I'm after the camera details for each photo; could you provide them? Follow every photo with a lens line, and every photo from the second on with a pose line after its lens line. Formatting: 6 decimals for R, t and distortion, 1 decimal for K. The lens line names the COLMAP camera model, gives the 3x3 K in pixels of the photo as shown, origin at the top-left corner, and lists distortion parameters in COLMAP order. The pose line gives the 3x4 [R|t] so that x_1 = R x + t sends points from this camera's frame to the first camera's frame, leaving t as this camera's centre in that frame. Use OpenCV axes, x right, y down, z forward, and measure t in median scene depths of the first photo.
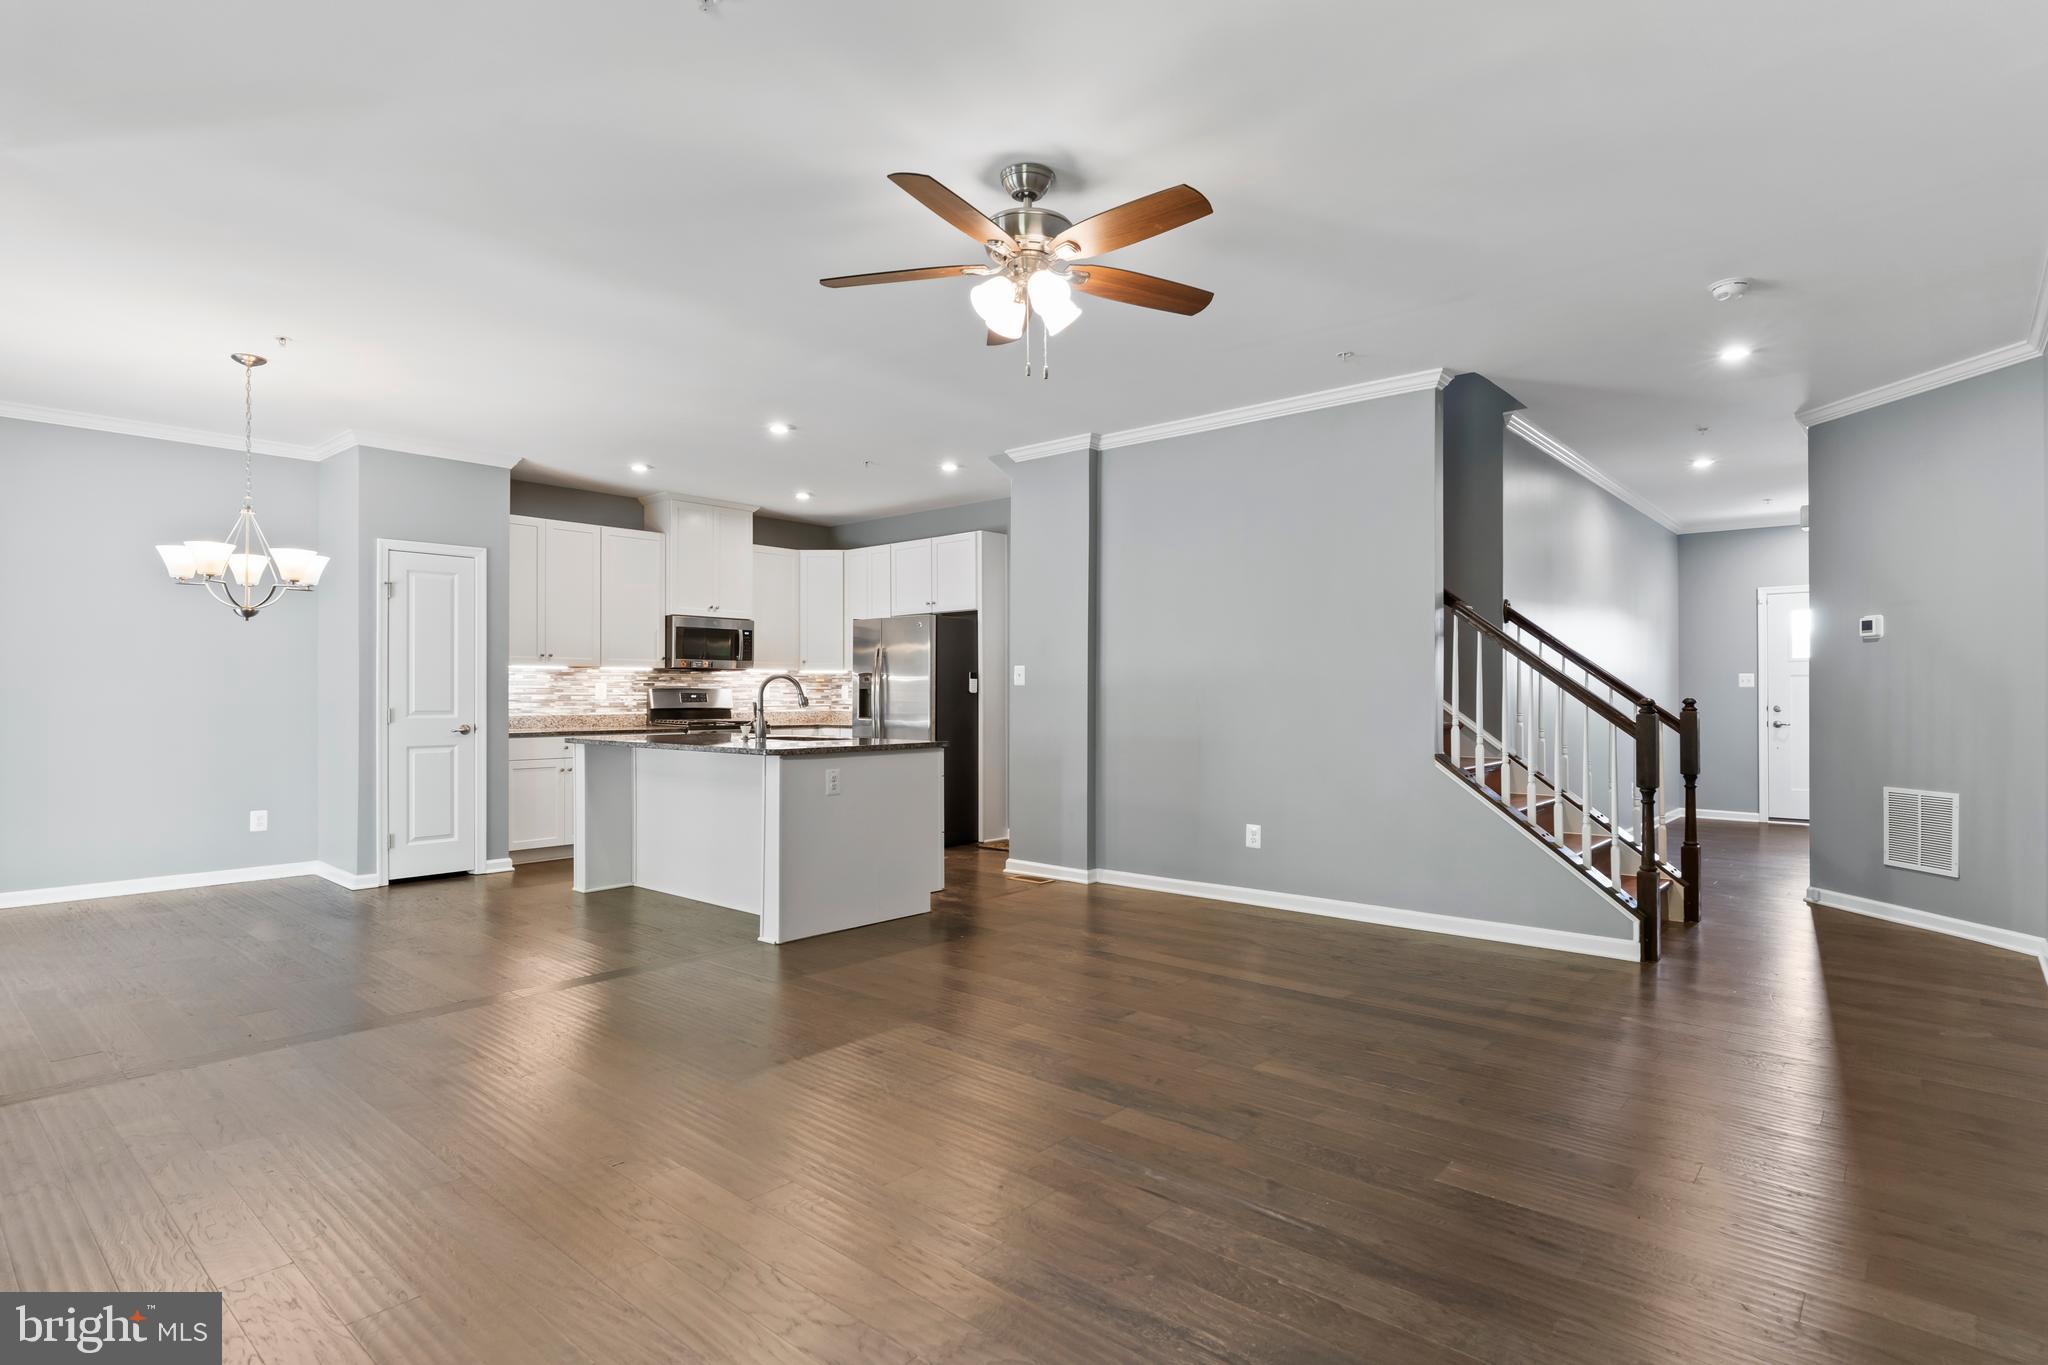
lens RADIAL K [[1049.1, 0, 1017.1], [0, 1049.1, 683.2], [0, 0, 1]] dist [-0.004408, 0.000781]
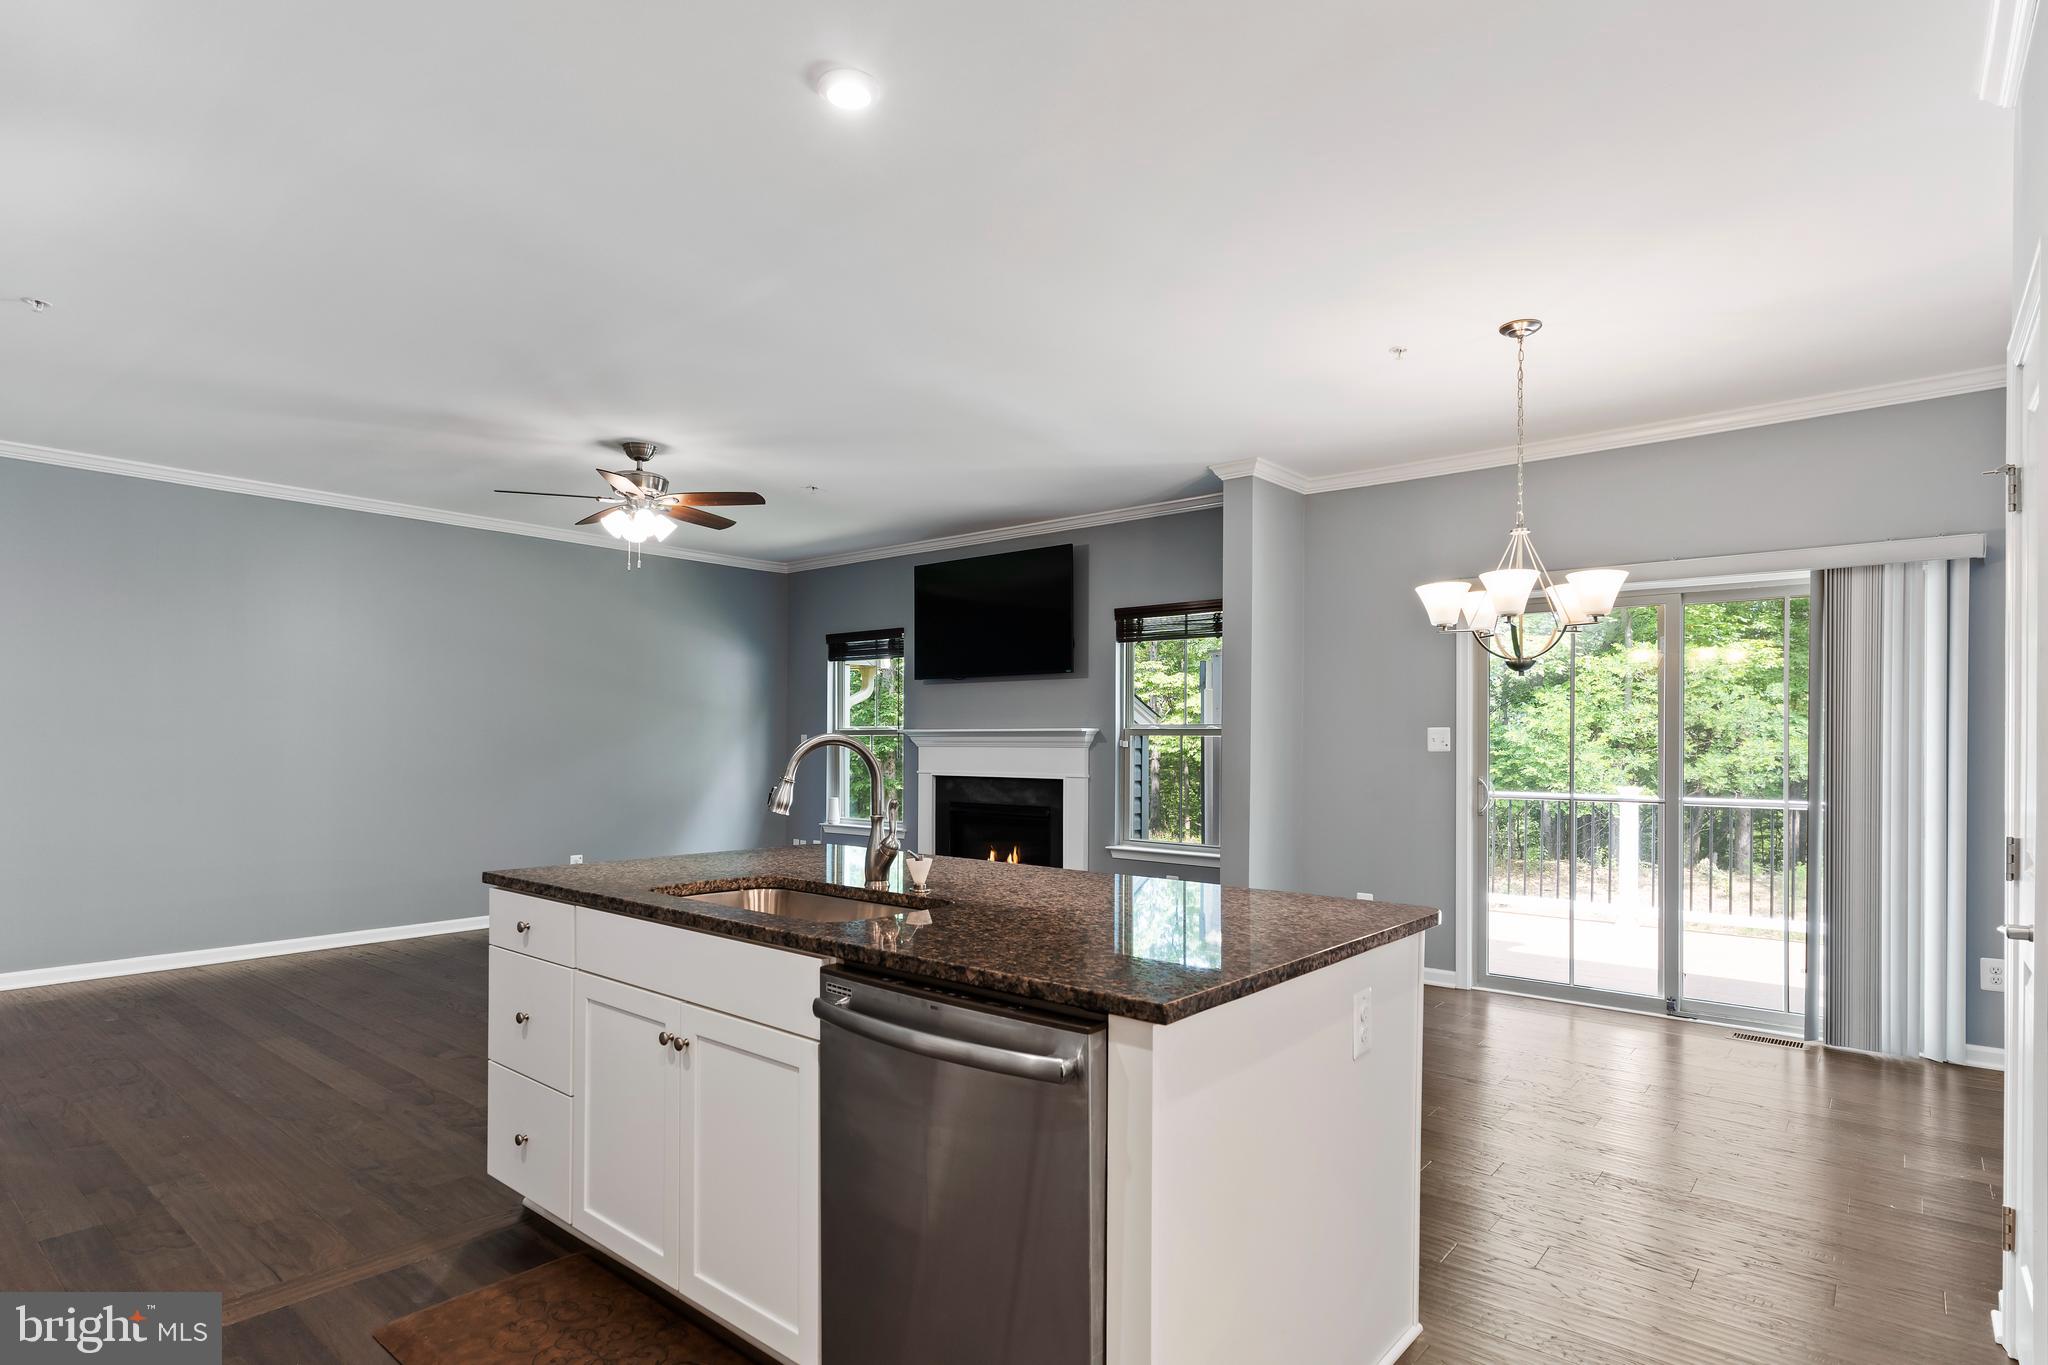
lens RADIAL K [[1070.4, 0, 1013.0], [0, 1070.4, 739.5], [0, 0, 1]] dist [-0.002887, 0.001576]
pose [[-0.999787, -0.004883, -0.020047, -0.210167], [-0.004643, 0.999917, -0.012003, -0.001636], [0.020104, -0.011907, -0.999727, 1.041473]]
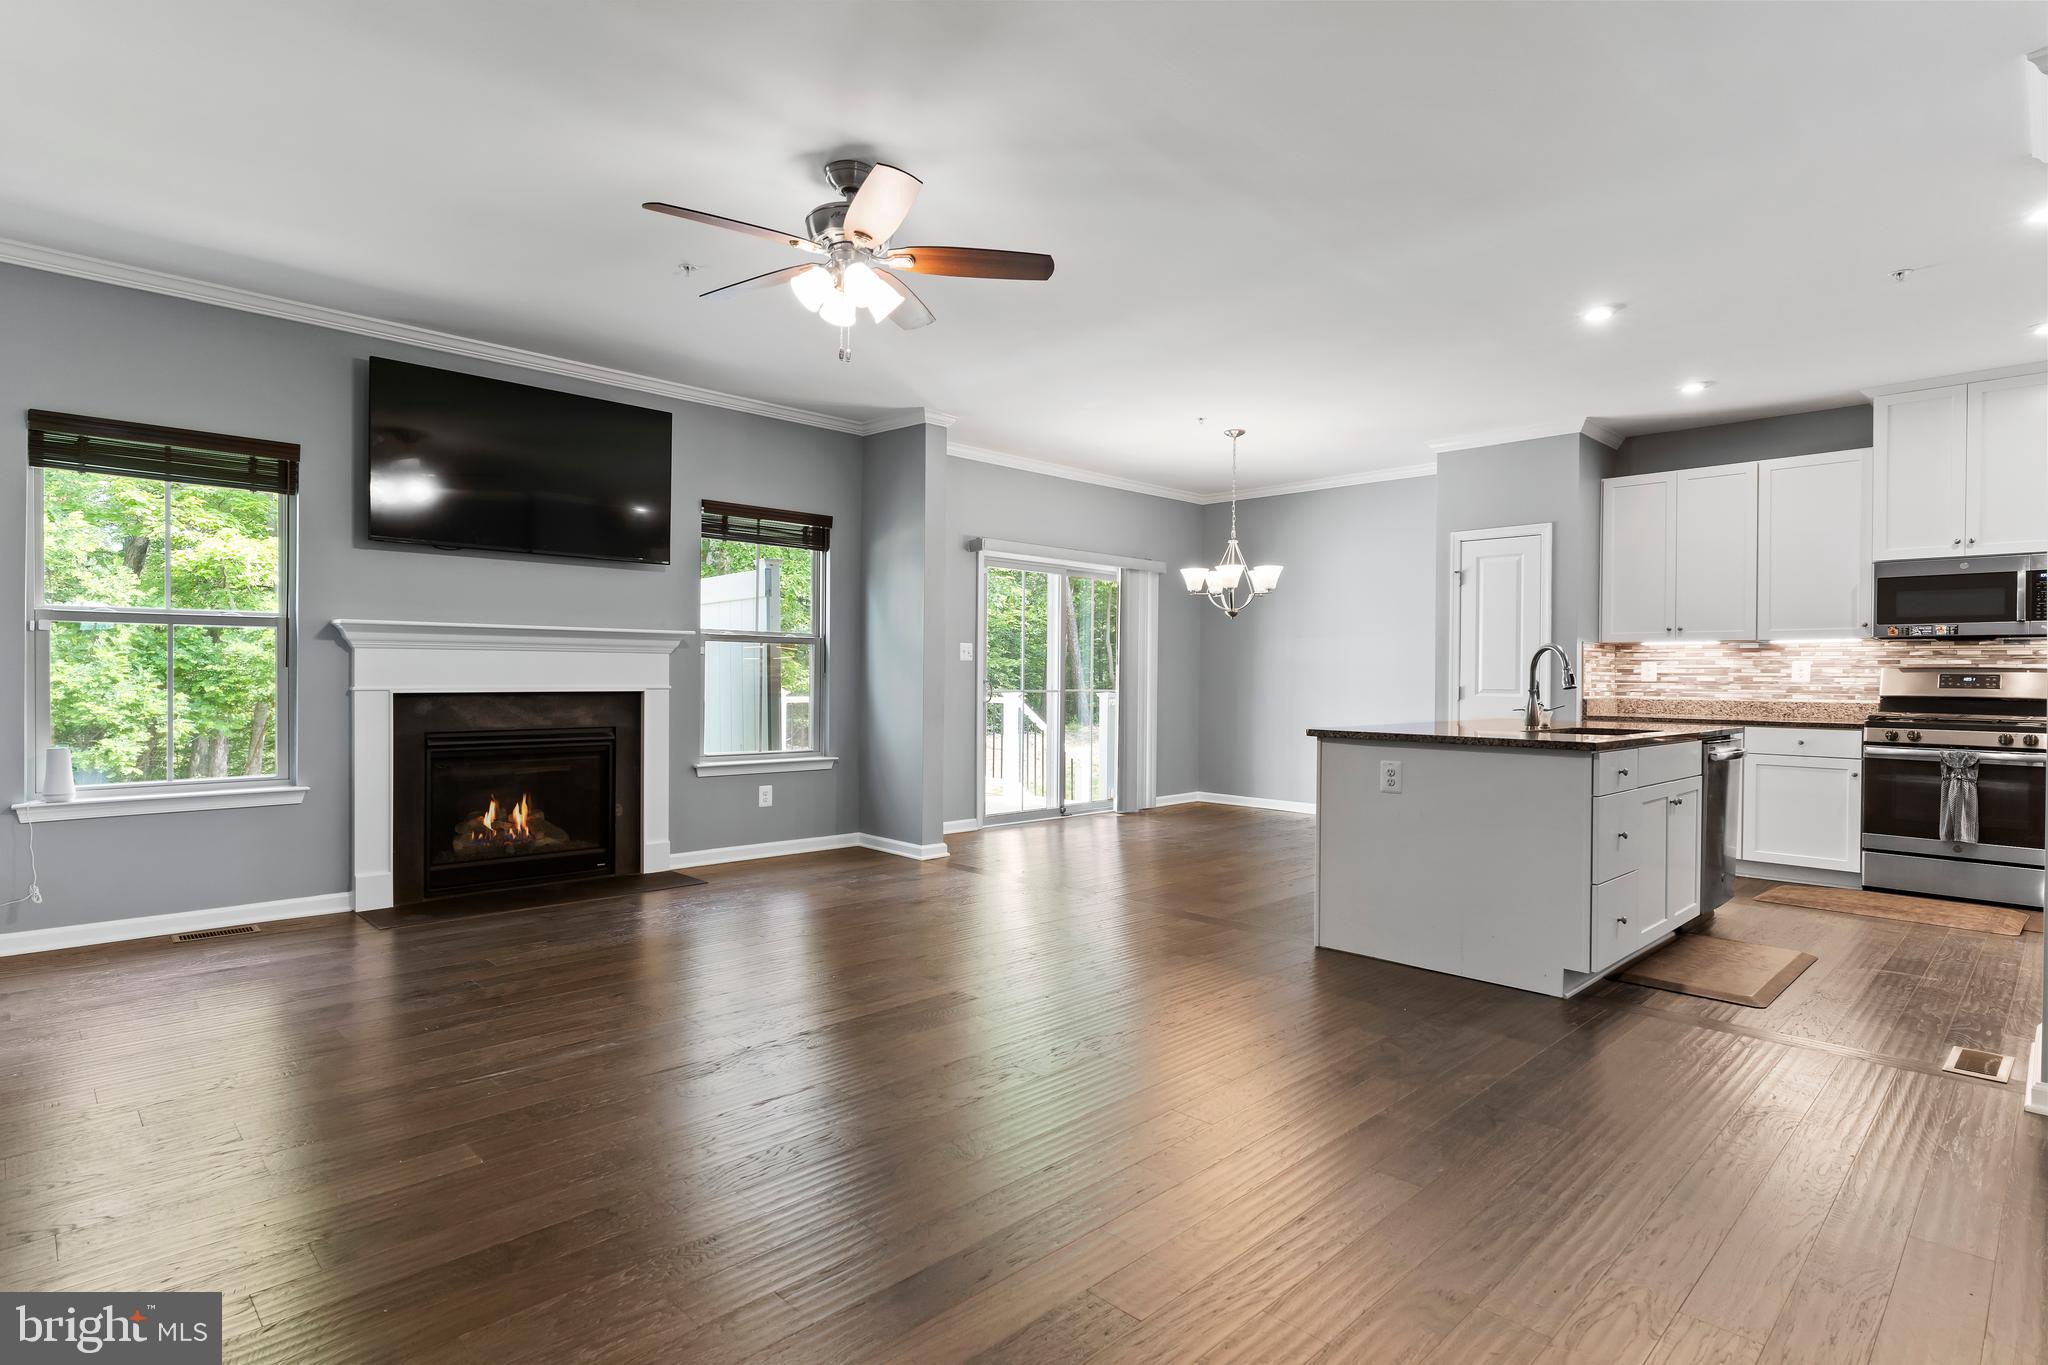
lens RADIAL K [[1049.1, 0, 1017.1], [0, 1049.1, 683.2], [0, 0, 1]] dist [-0.004408, 0.000781]
pose [[-0.074636, 0.007145, -0.997185, 0.410414], [0.001572, 0.999974, 0.007048, 0.009883], [0.997210, -0.001042, -0.074645, 0.481427]]
